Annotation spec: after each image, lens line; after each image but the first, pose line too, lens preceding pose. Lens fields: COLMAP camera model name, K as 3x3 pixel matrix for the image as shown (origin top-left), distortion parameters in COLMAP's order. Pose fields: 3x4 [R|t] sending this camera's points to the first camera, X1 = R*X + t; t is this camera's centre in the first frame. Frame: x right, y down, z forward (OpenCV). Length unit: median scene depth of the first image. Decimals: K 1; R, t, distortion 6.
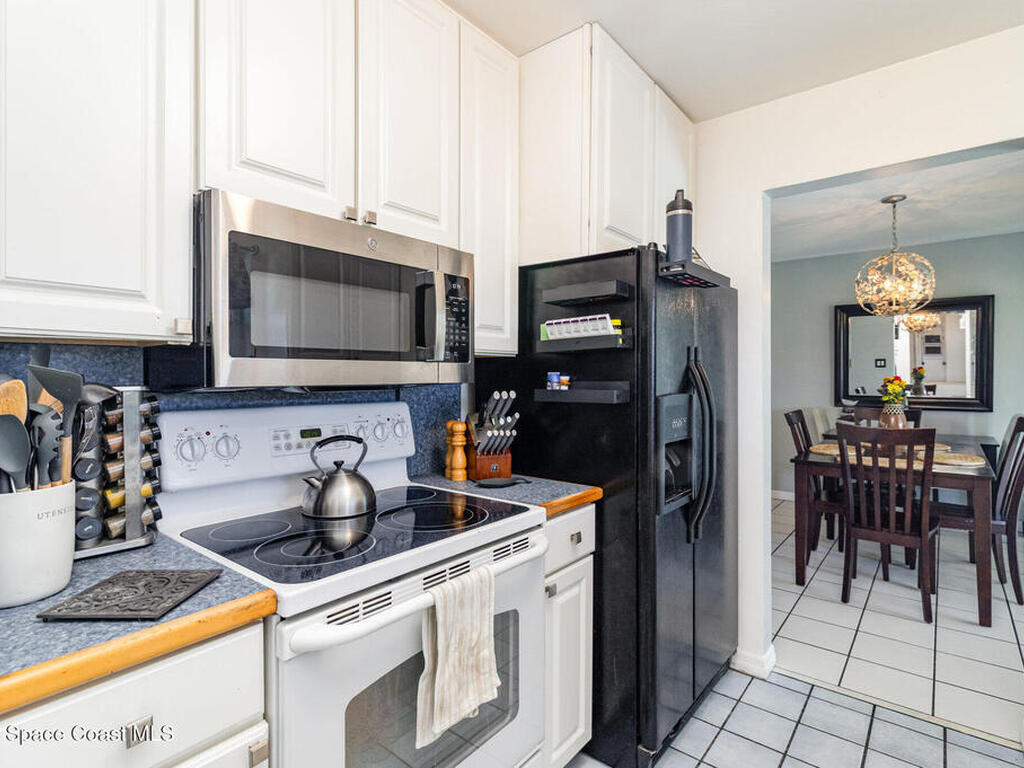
lens RADIAL K [[535.0, 0, 509.3], [0, 535.0, 384.4], [0, 0, 1]] dist [0.005367, -0.002340]
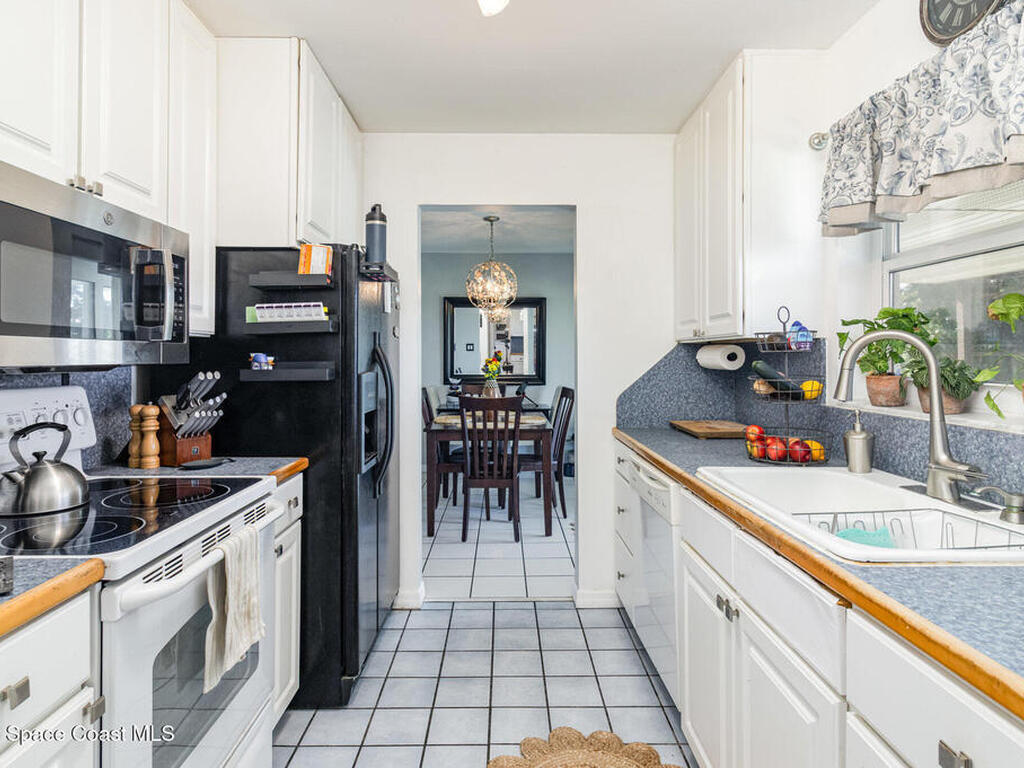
lens RADIAL K [[602.8, 0, 512.1], [0, 602.8, 375.0], [0, 0, 1]] dist [0.002899, -0.000075]
pose [[0.765386, -0.017715, 0.643327, -0.297656], [0.010555, 0.999832, 0.014975, 0.007695], [-0.643484, -0.004671, 0.765445, -0.221968]]
